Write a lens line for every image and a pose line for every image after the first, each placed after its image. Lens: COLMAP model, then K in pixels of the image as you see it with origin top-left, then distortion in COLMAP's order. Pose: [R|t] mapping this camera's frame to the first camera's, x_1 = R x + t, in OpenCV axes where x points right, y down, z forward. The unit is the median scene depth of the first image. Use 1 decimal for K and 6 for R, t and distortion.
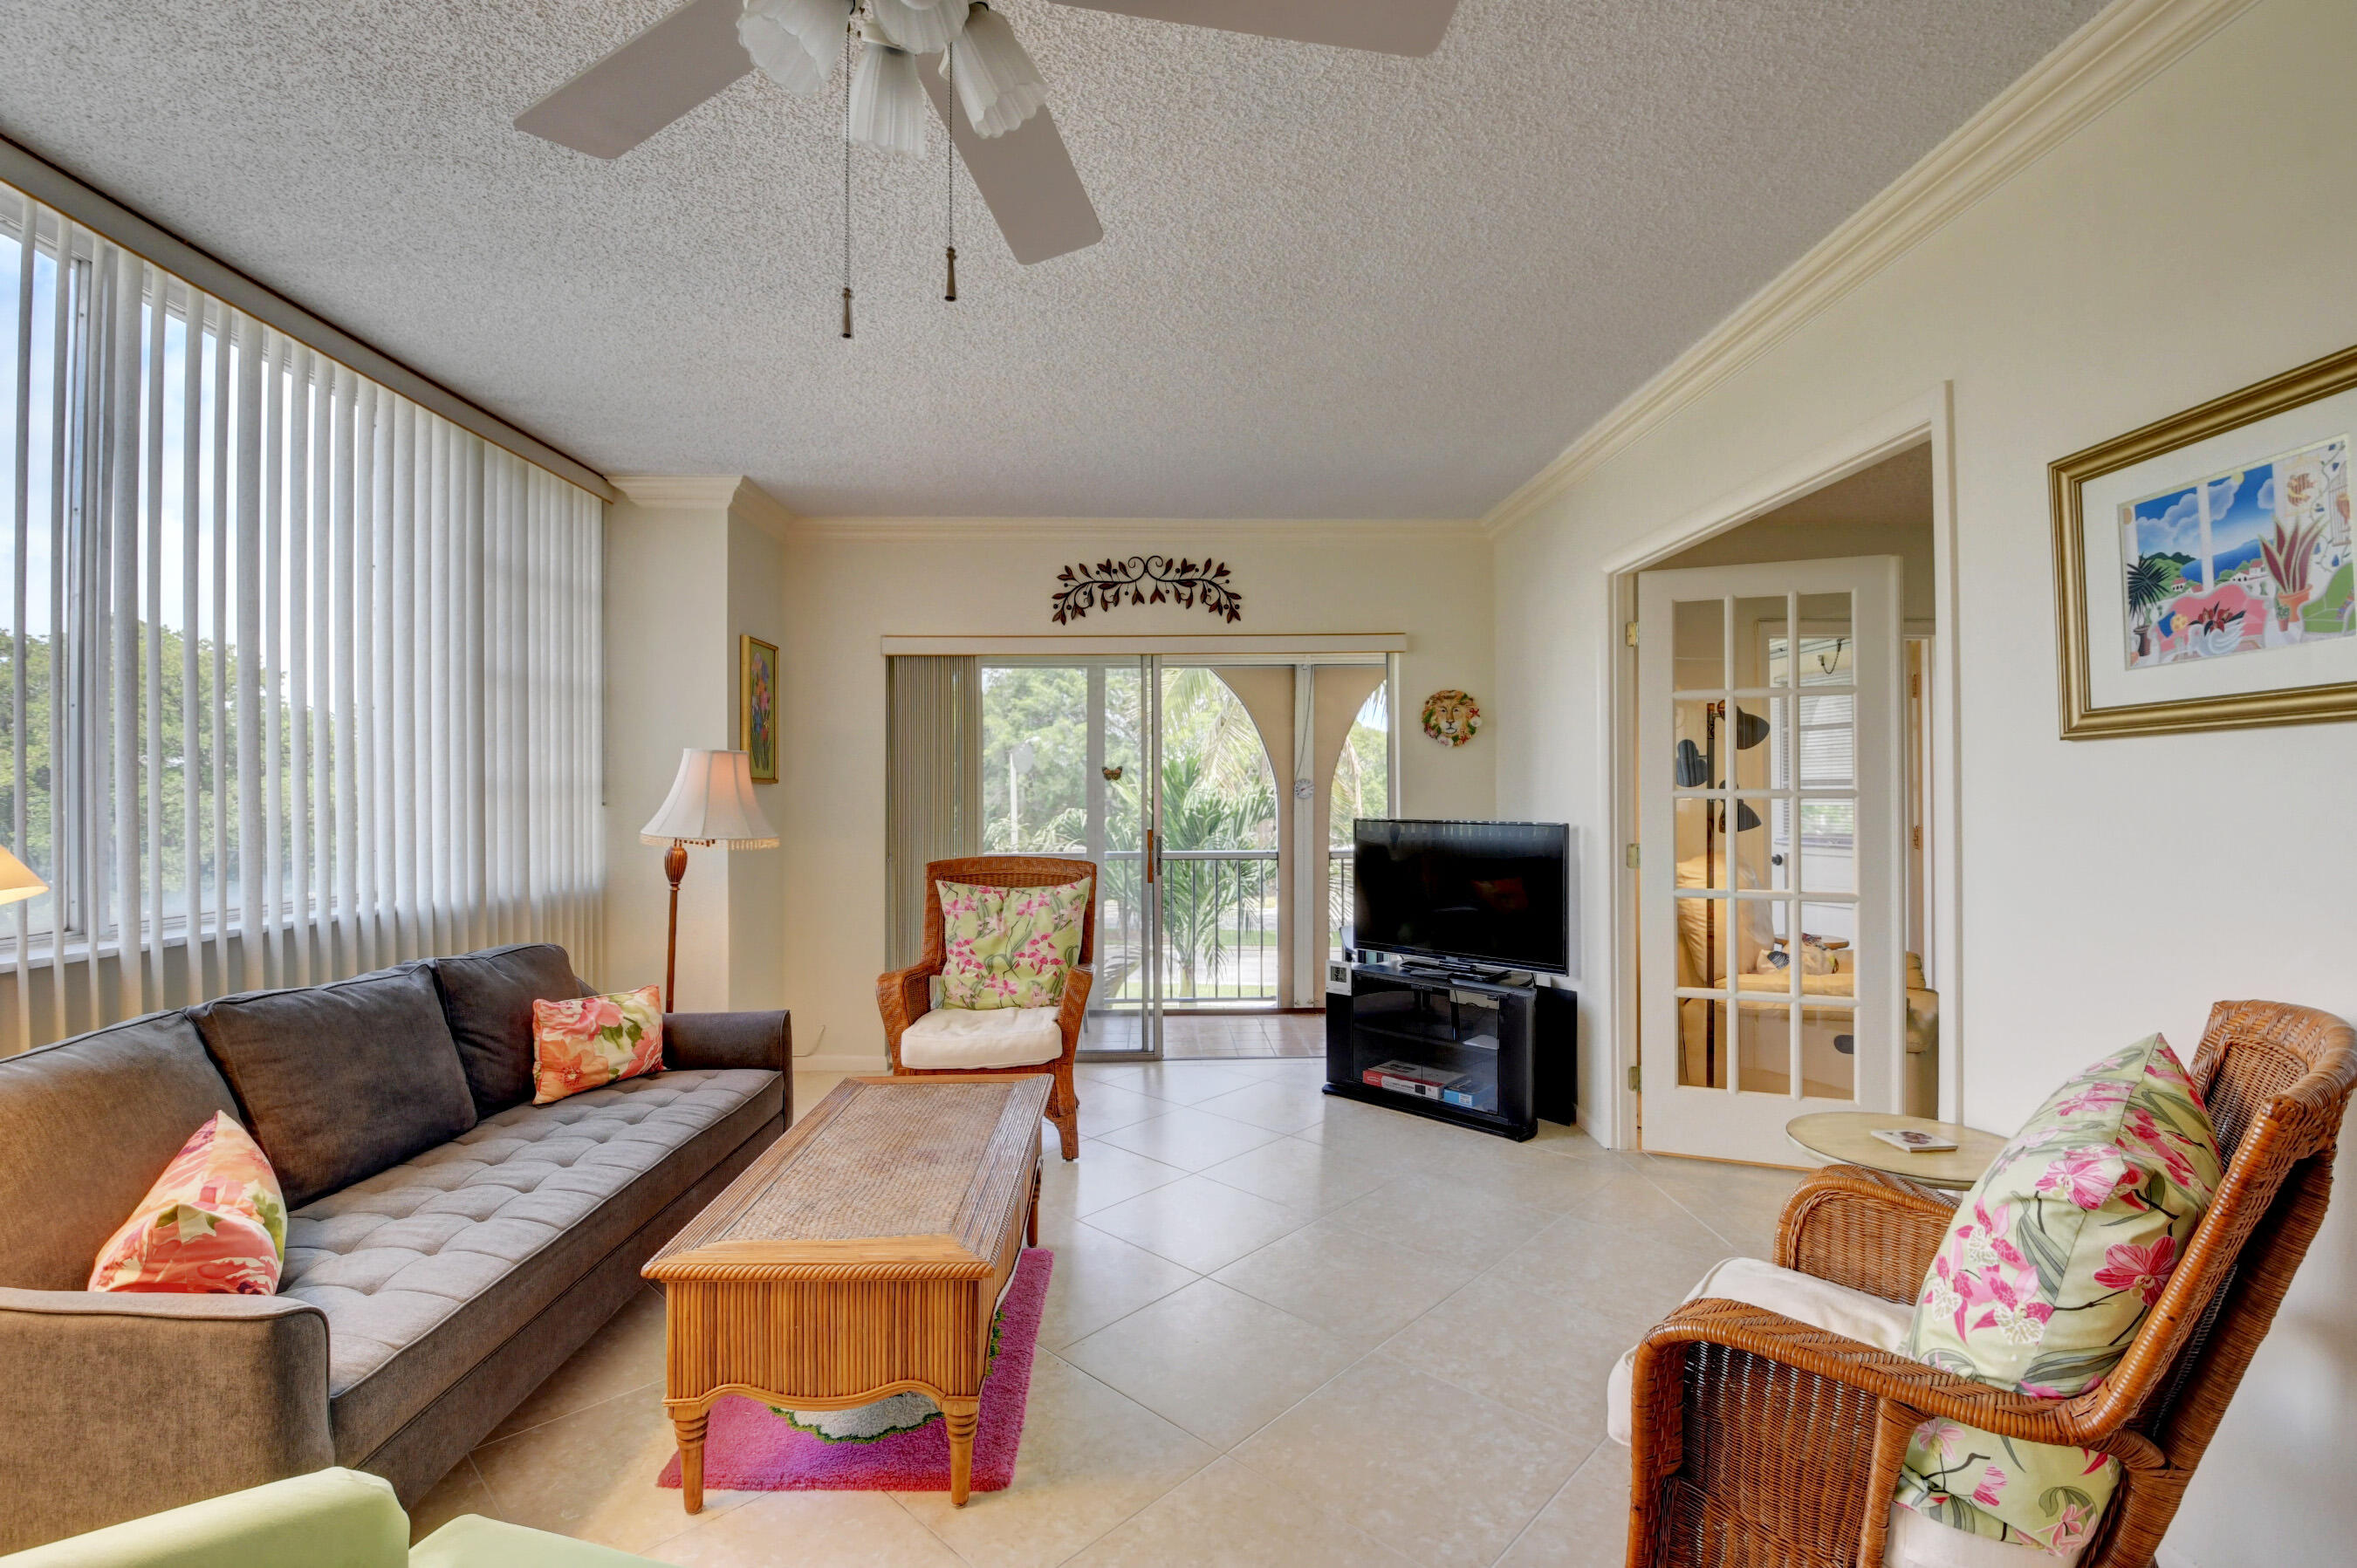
lens RADIAL K [[1034.5, 0, 1174.7], [0, 1034.5, 784.6], [0, 0, 1]] dist [0.013423, -0.023621]
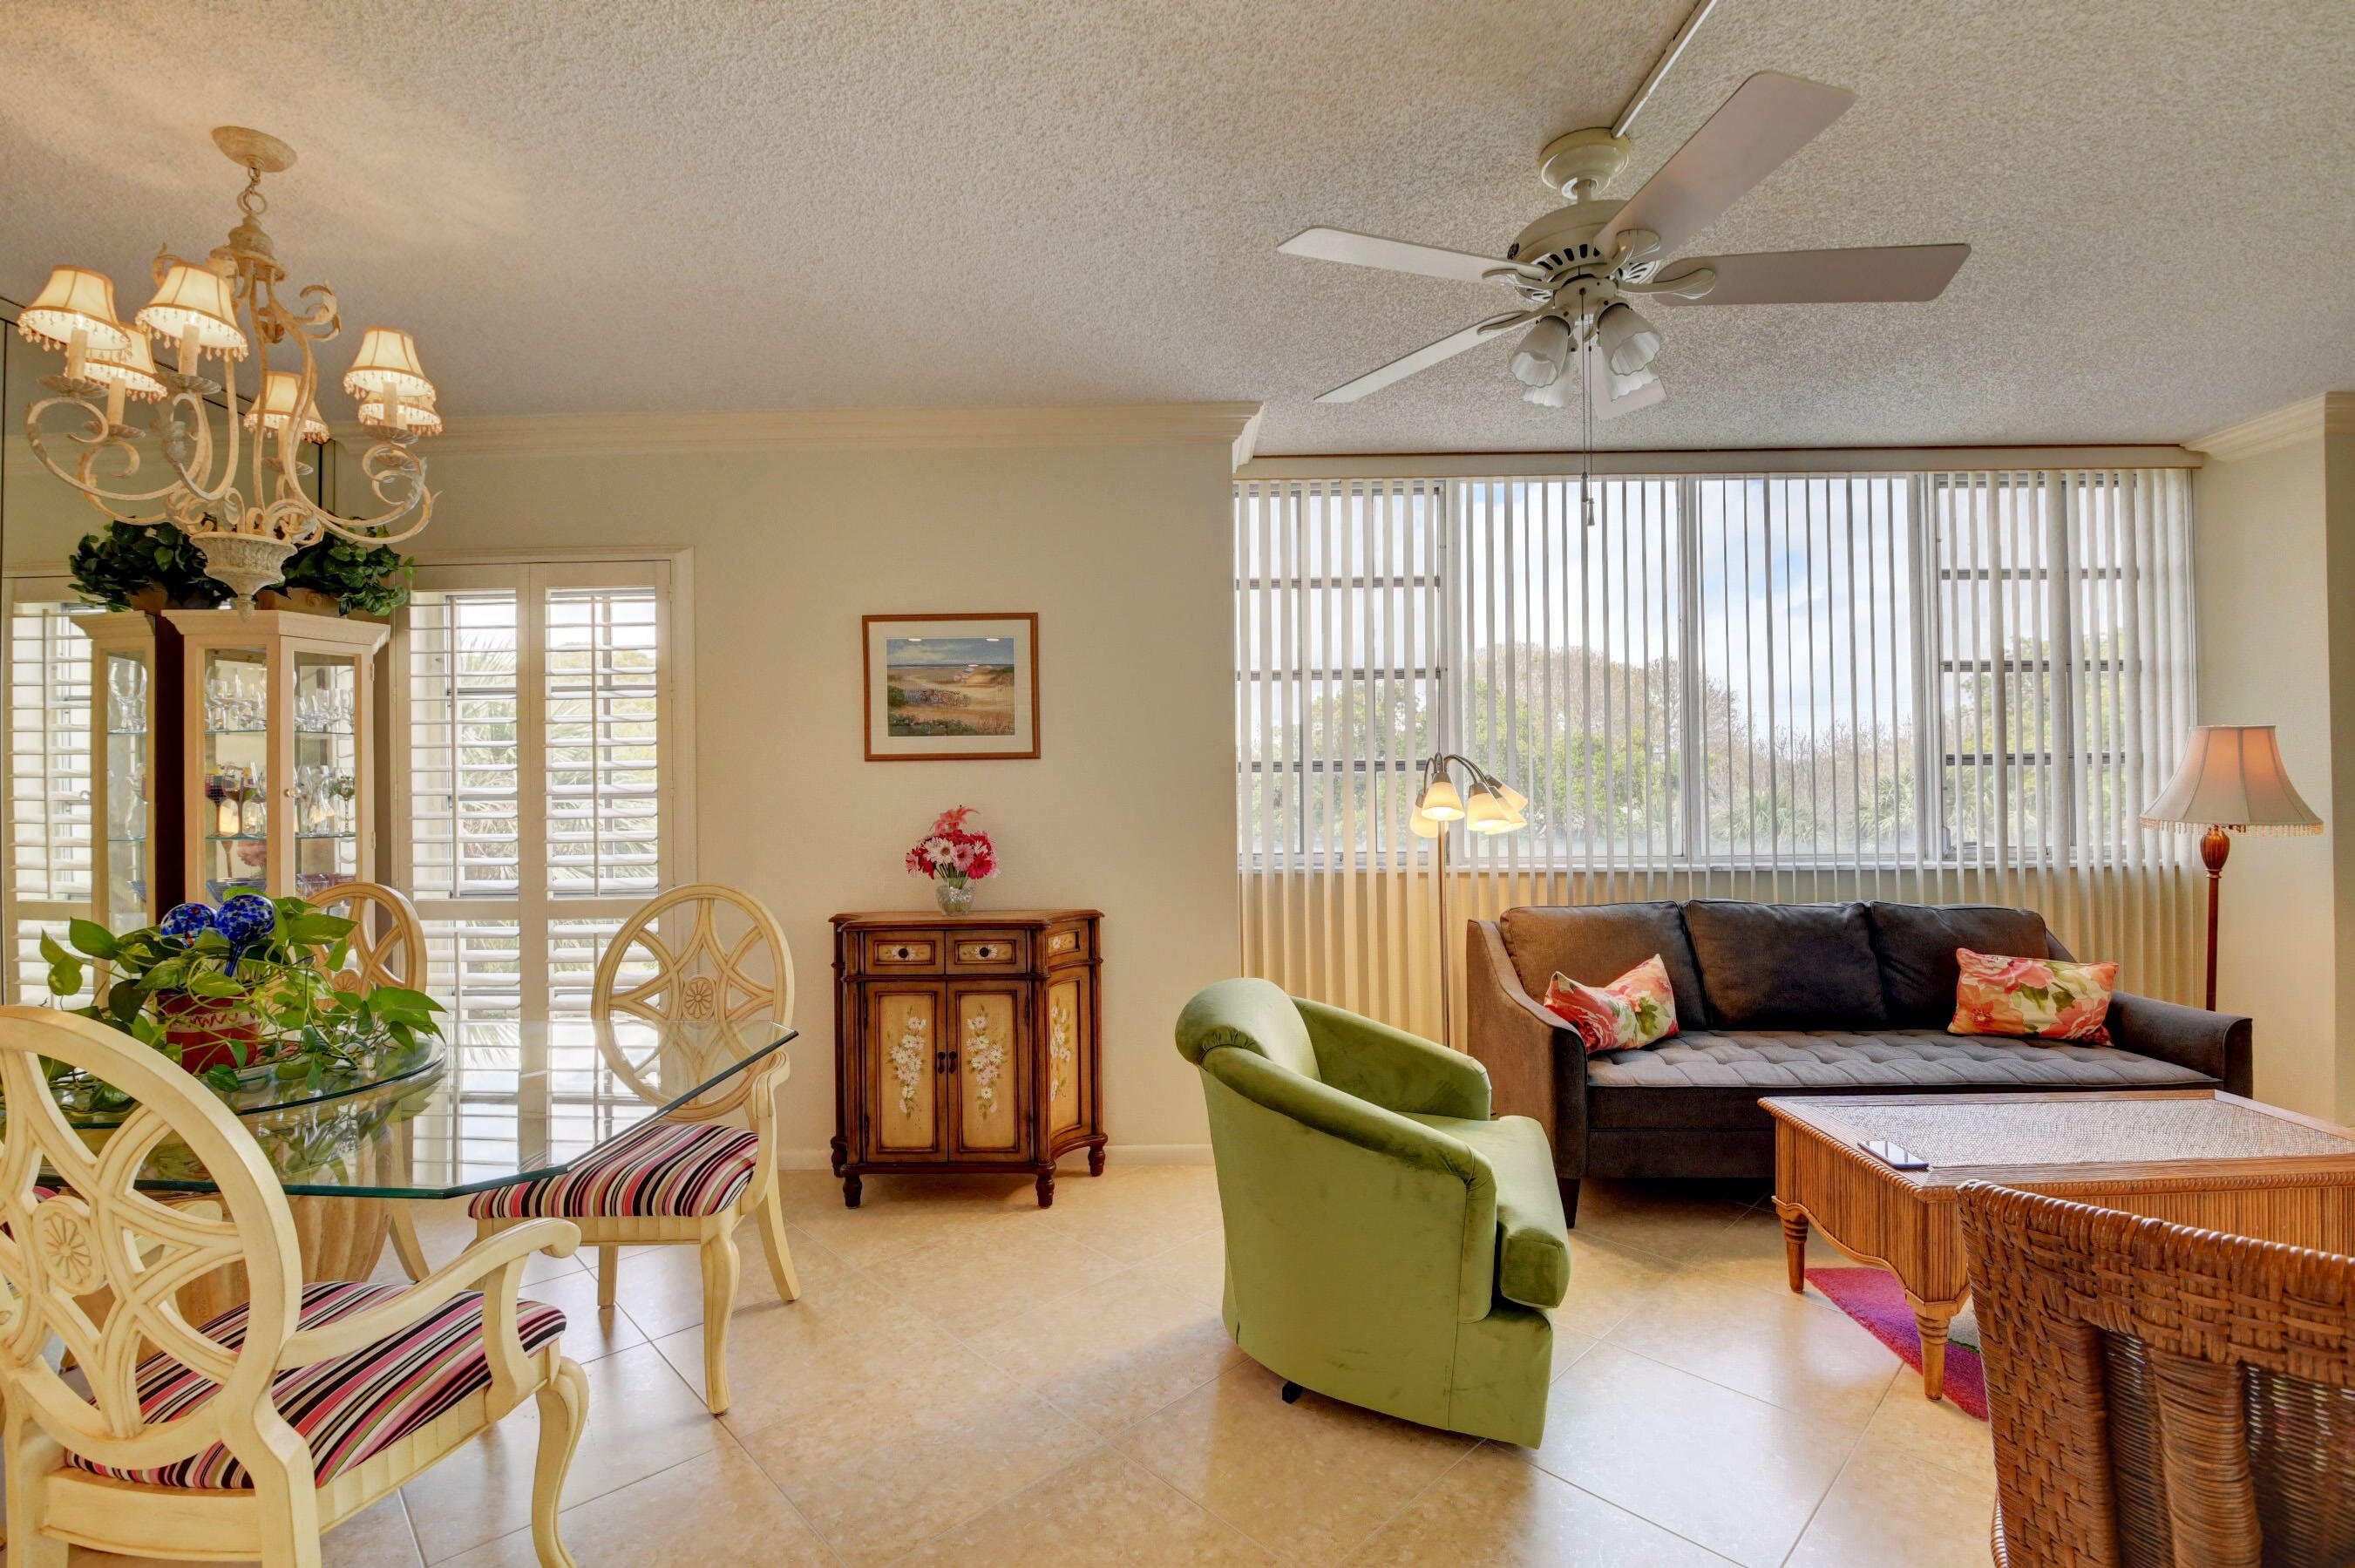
lens RADIAL K [[1033.7, 0, 1173.7], [0, 1033.7, 784.6], [0, 0, 1]] dist [0.013423, -0.023621]
pose [[-0.051701, -0.001977, -0.998661, 0.646672], [0.021415, 0.999766, -0.003088, 0.001270], [0.998433, -0.021546, -0.051647, 0.155629]]
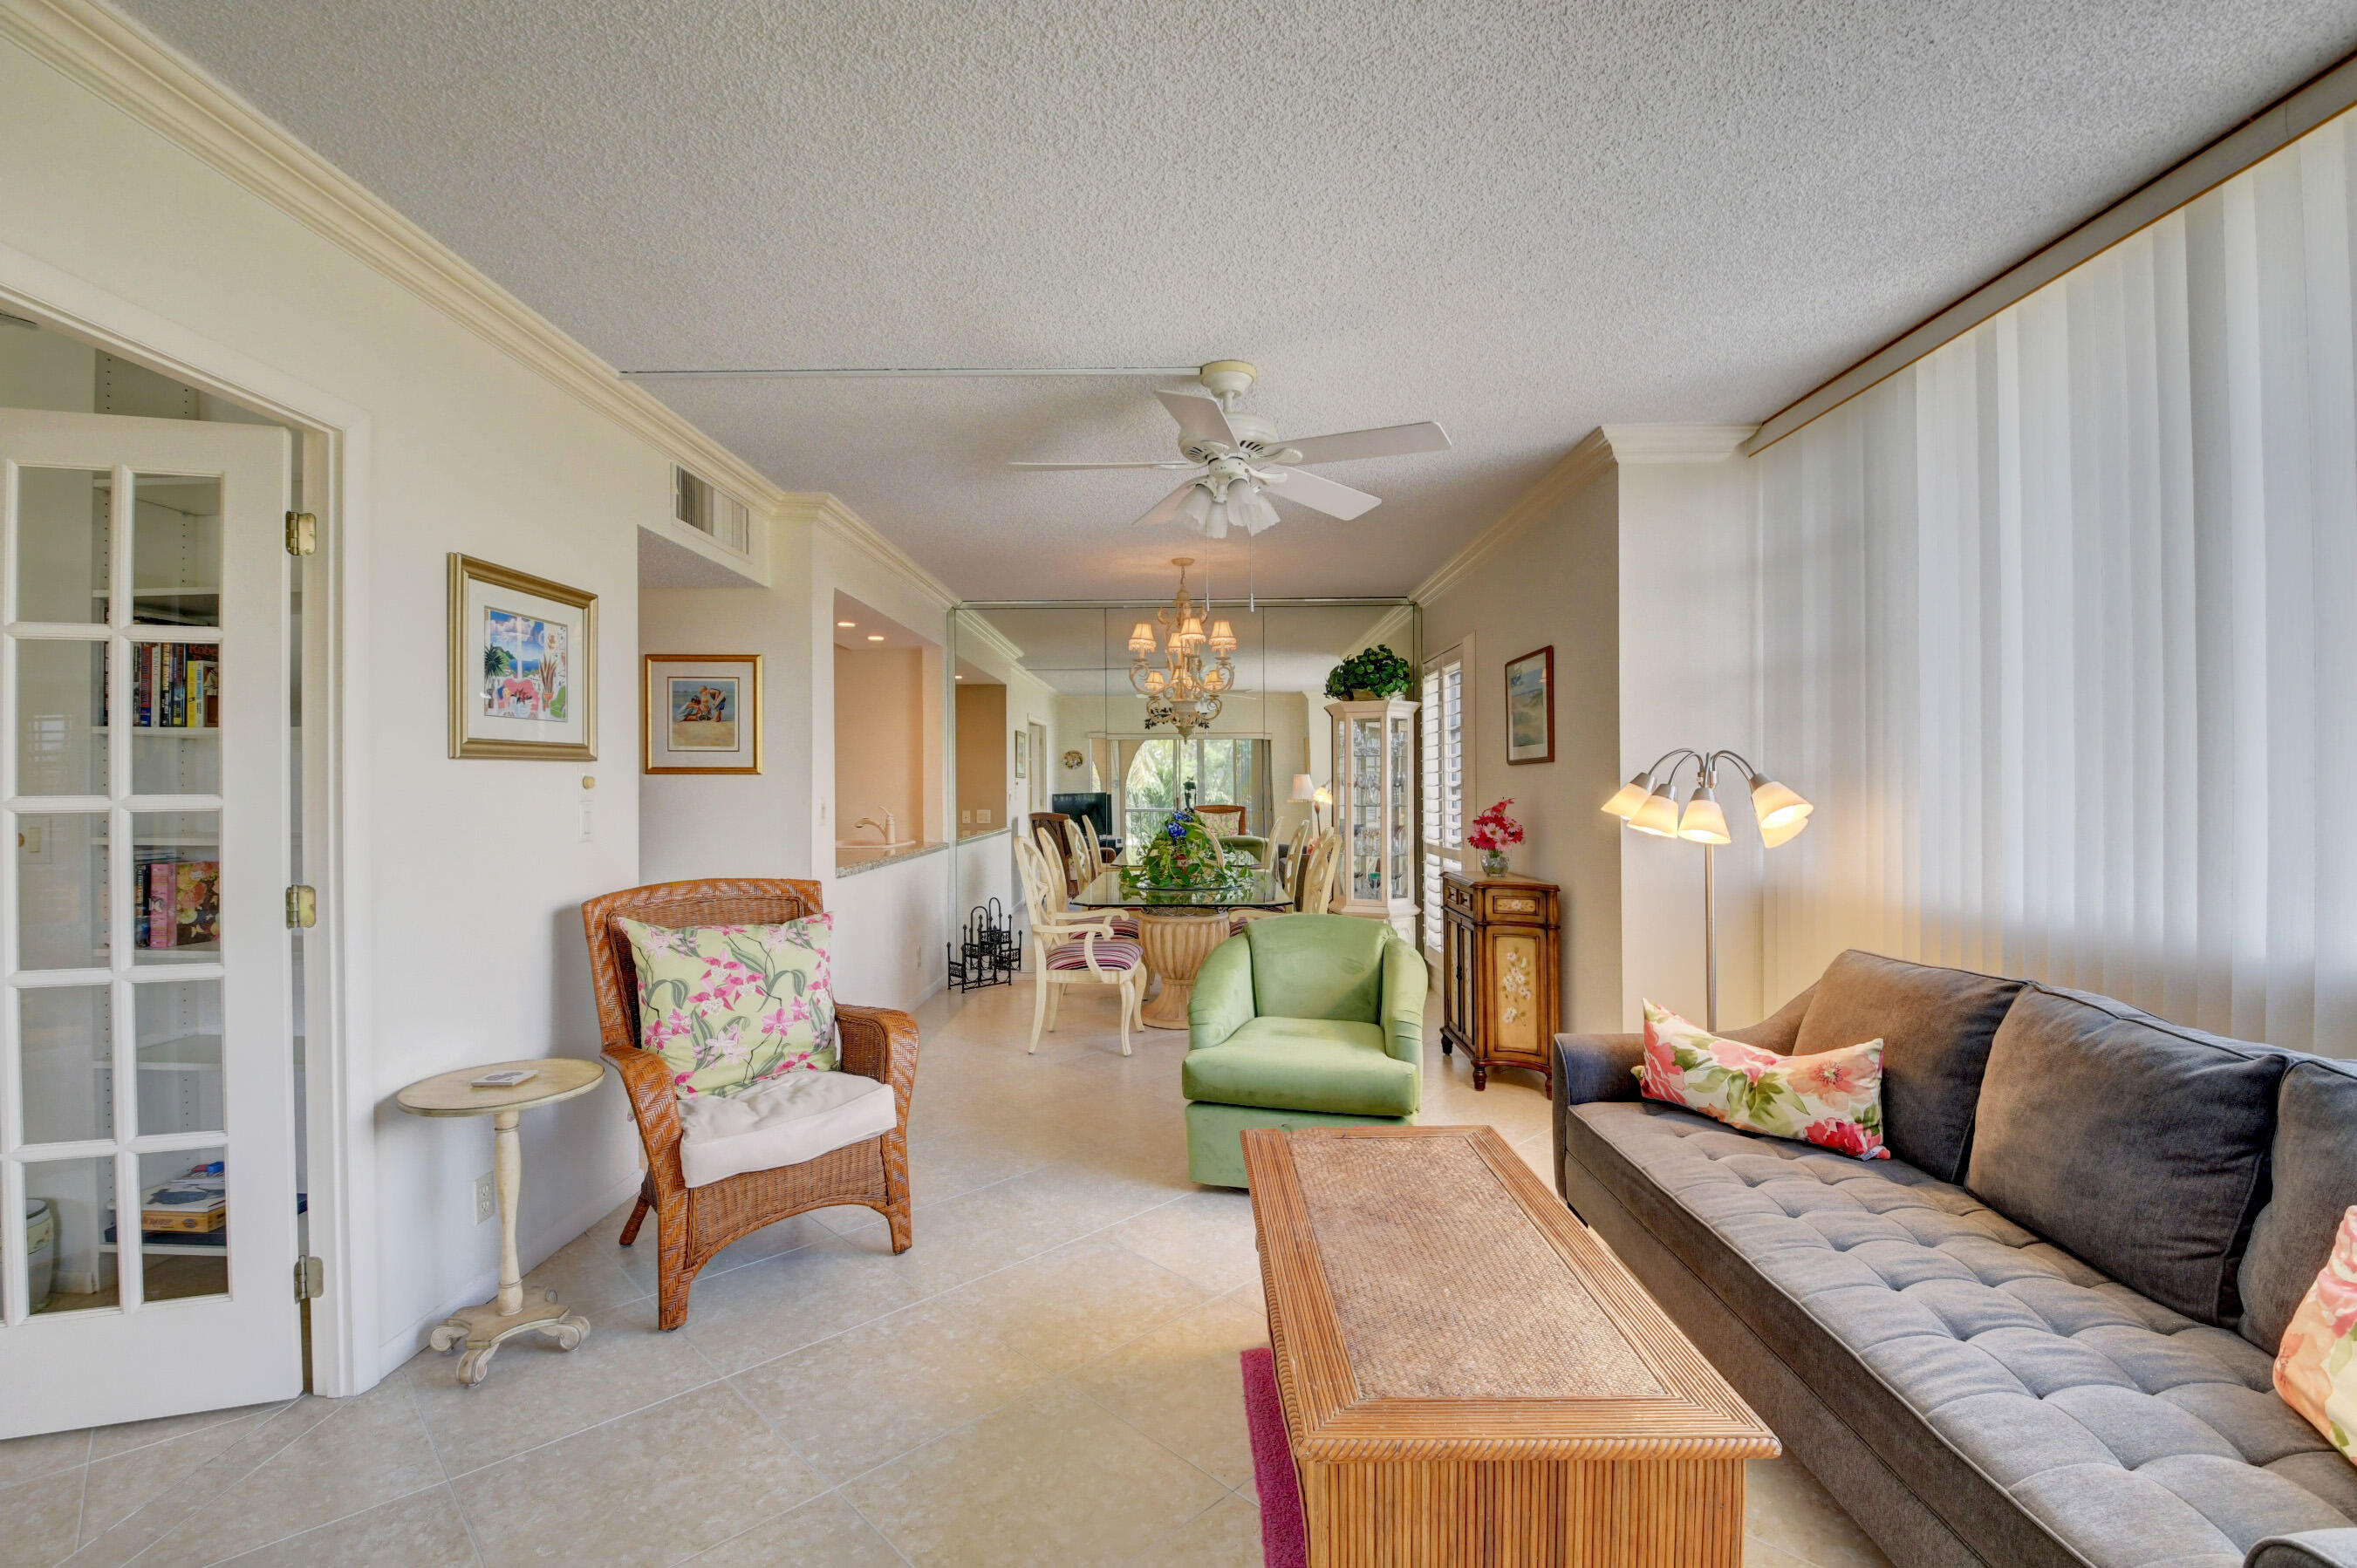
lens RADIAL K [[1034.4, 0, 1174.7], [0, 1034.4, 784.6], [0, 0, 1]] dist [0.013423, -0.023621]
pose [[-0.999038, 0.011030, 0.042450, -0.088431], [0.010488, 0.999861, -0.012967, 0.011910], [-0.042587, -0.012510, -0.999014, 1.523362]]
